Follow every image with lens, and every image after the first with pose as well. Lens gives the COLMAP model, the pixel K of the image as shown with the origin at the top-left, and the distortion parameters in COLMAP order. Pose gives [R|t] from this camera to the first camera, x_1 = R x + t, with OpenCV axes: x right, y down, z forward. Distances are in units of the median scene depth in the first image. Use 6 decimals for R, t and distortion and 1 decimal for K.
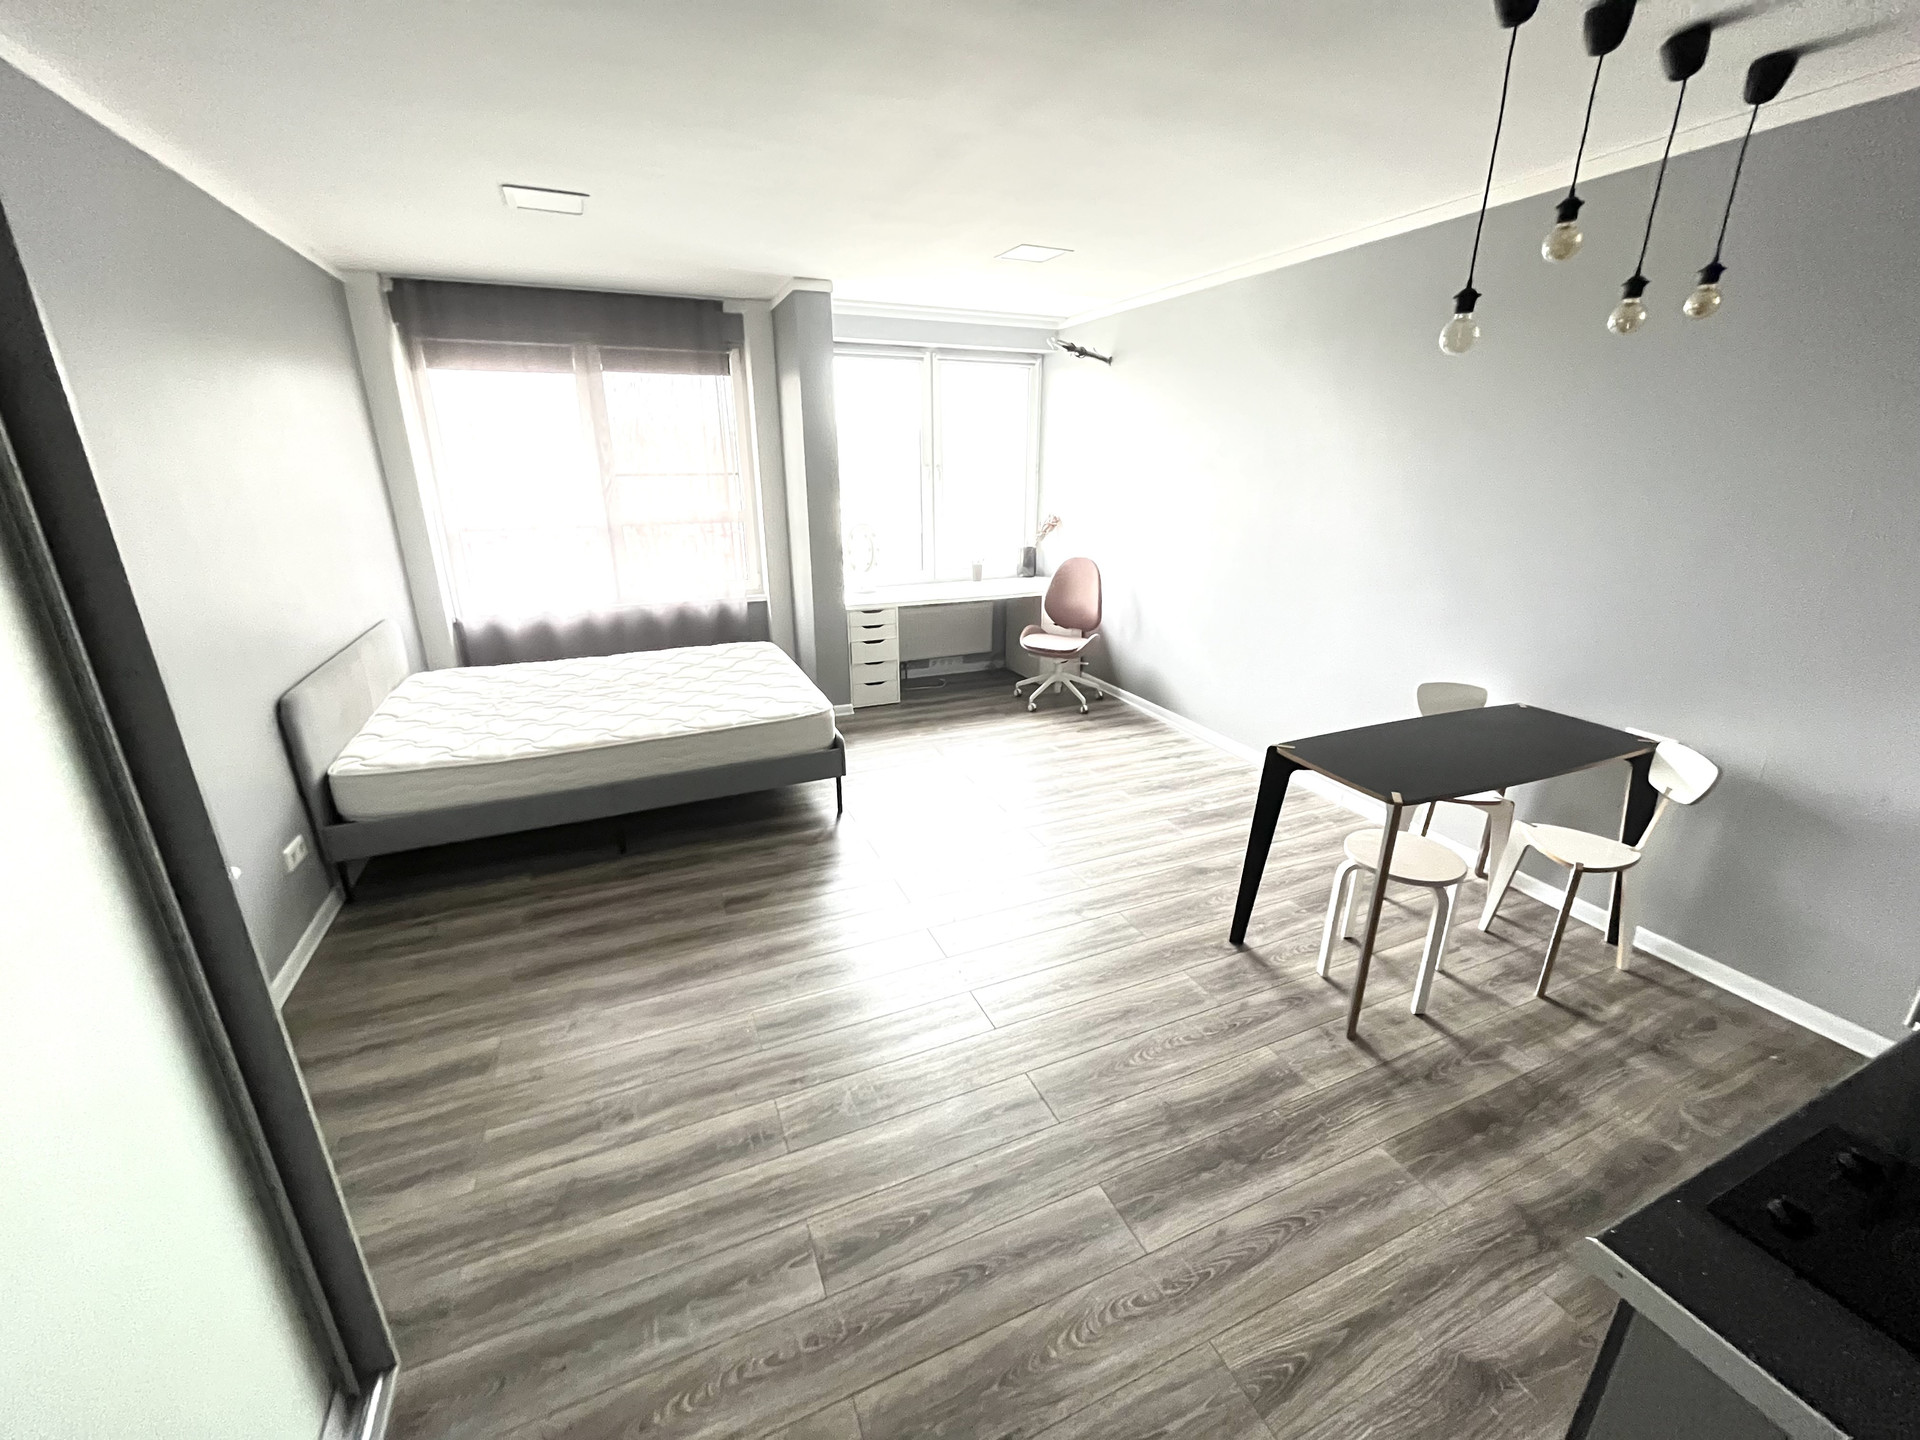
lens RADIAL K [[770.6, 0, 964.3], [0, 770.6, 721.3], [0, 0, 1]] dist [-0.006860, 0.000619]
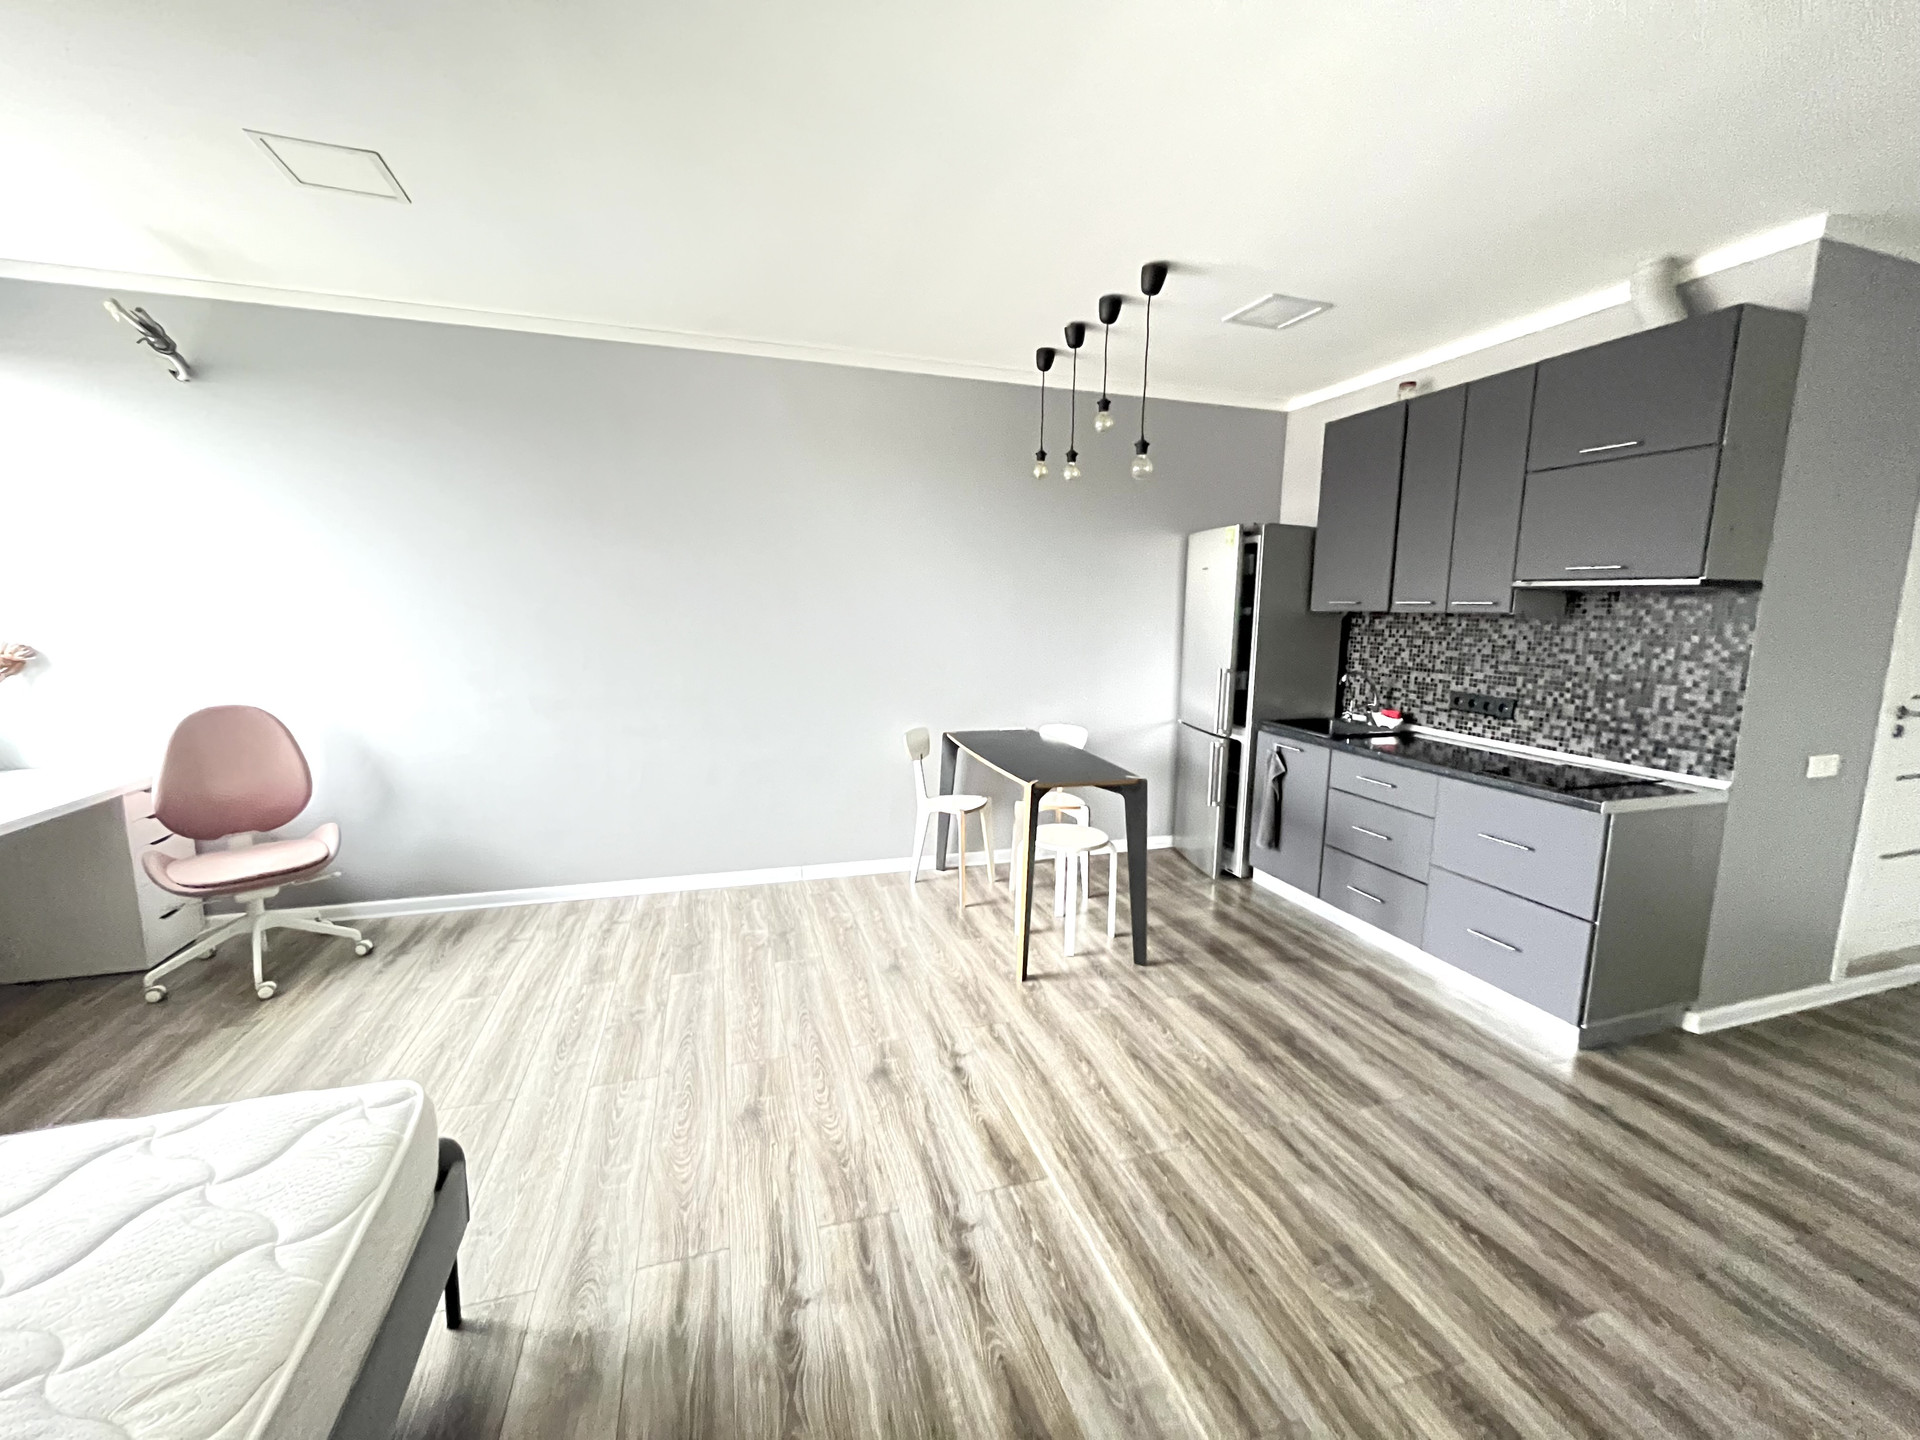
lens RADIAL K [[770.6, 0, 960.3], [0, 770.6, 719.5], [0, 0, 1]] dist [-0.006860, 0.000619]
pose [[0.109894, -0.145923, 0.983173, -0.495521], [0.308889, 0.945200, 0.105761, -0.146617], [-0.944728, 0.292069, 0.148946, 0.619421]]
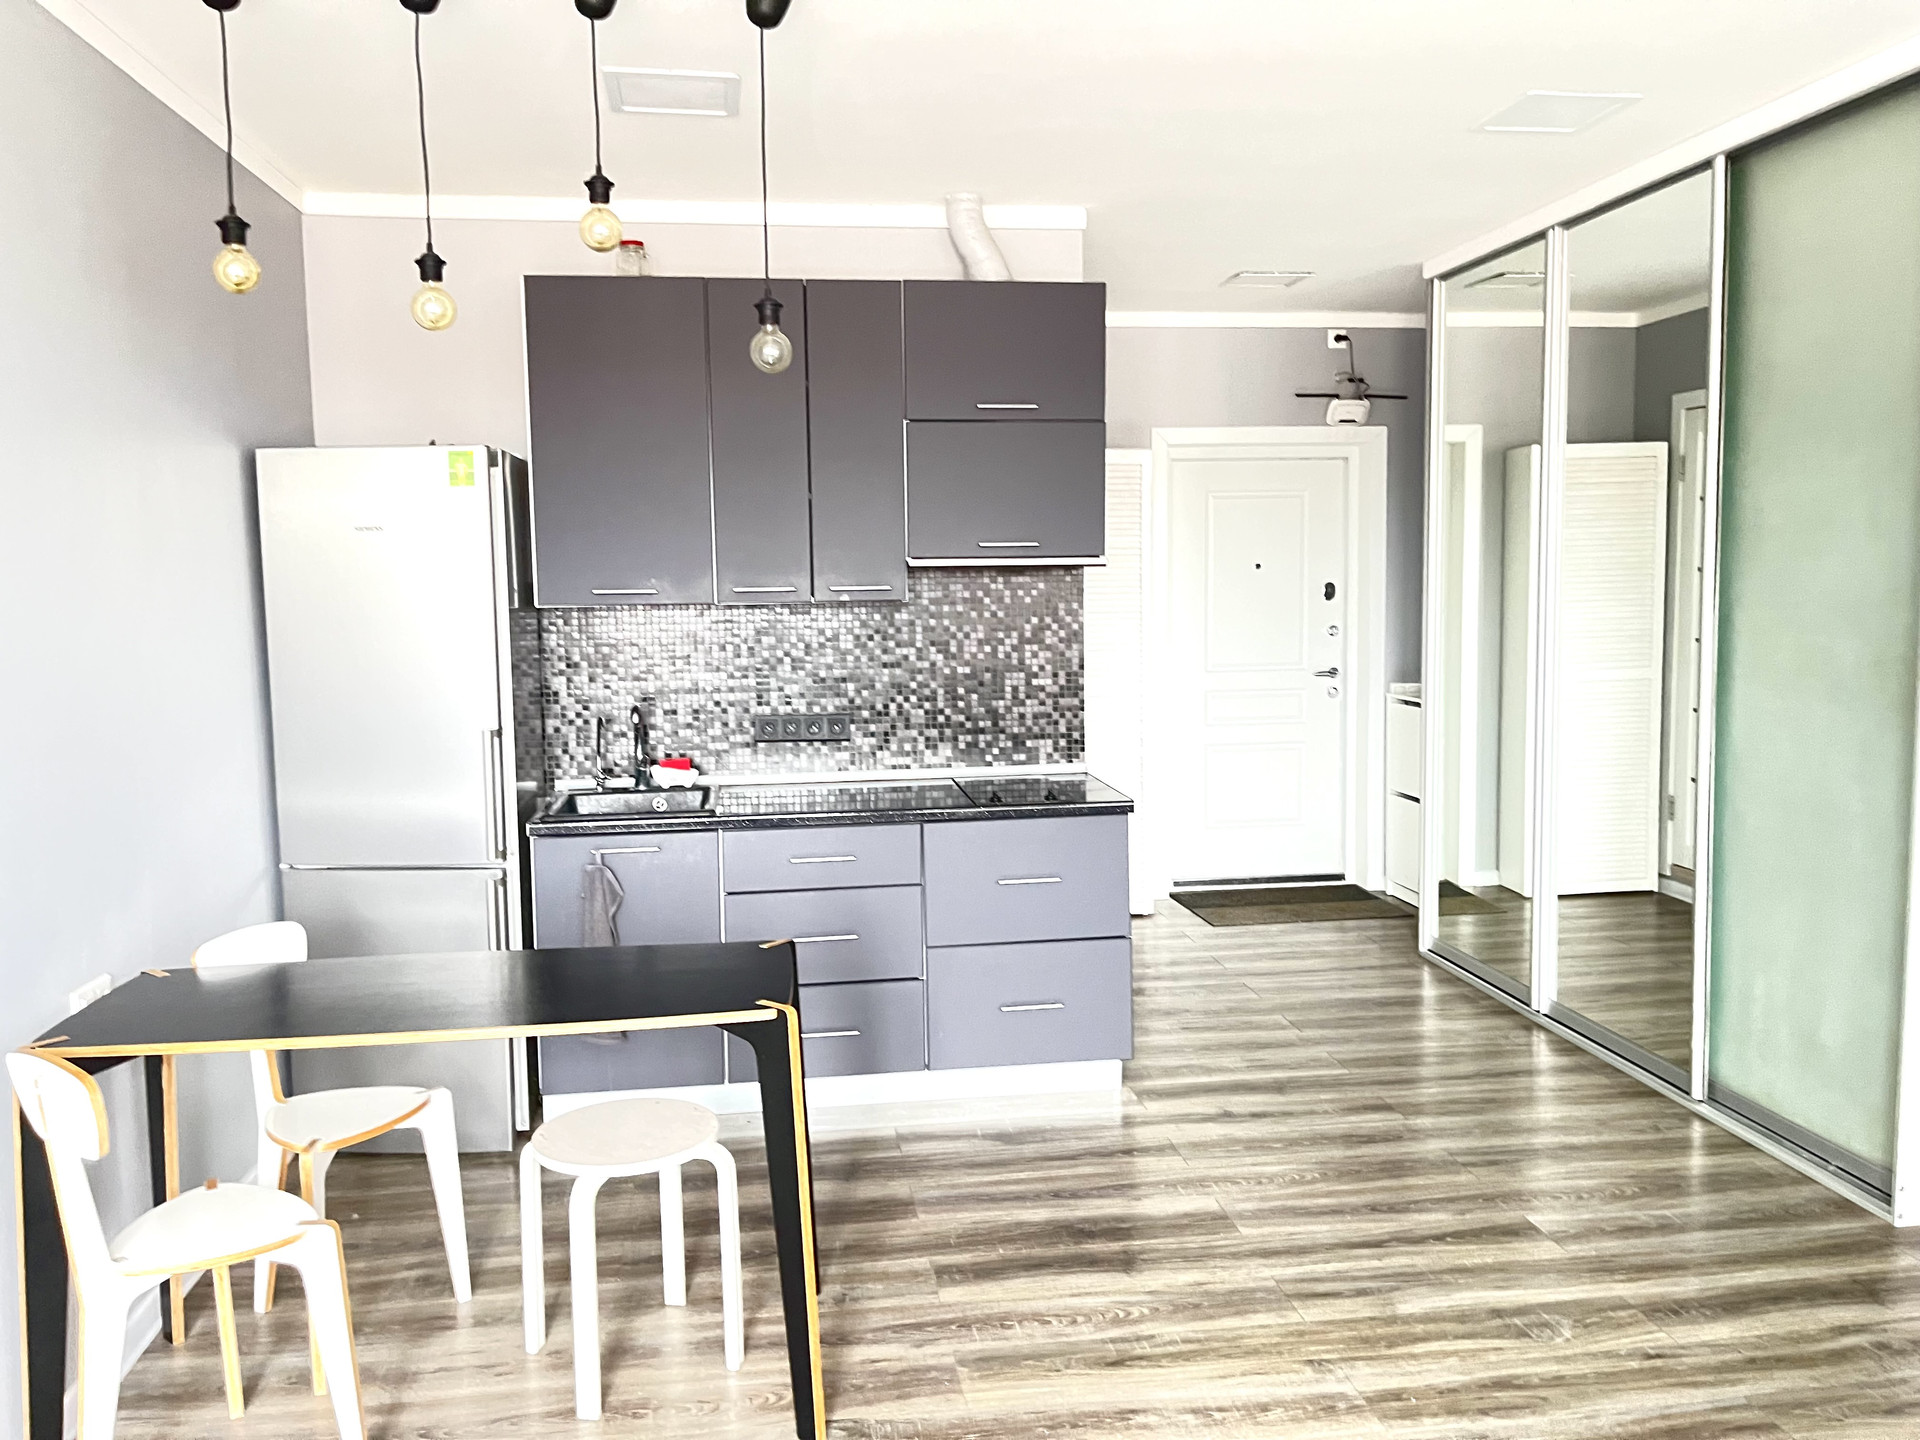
lens RADIAL K [[1443.8, 0, 939.4], [0, 1443.8, 709.6], [0, 0, 1]] dist [0.045992, -0.059393]
pose [[-0.960031, -0.011278, 0.279665, 0.021067], [0.105656, 0.910660, 0.399418, -0.367802], [-0.259185, 0.413002, -0.873071, 1.201596]]
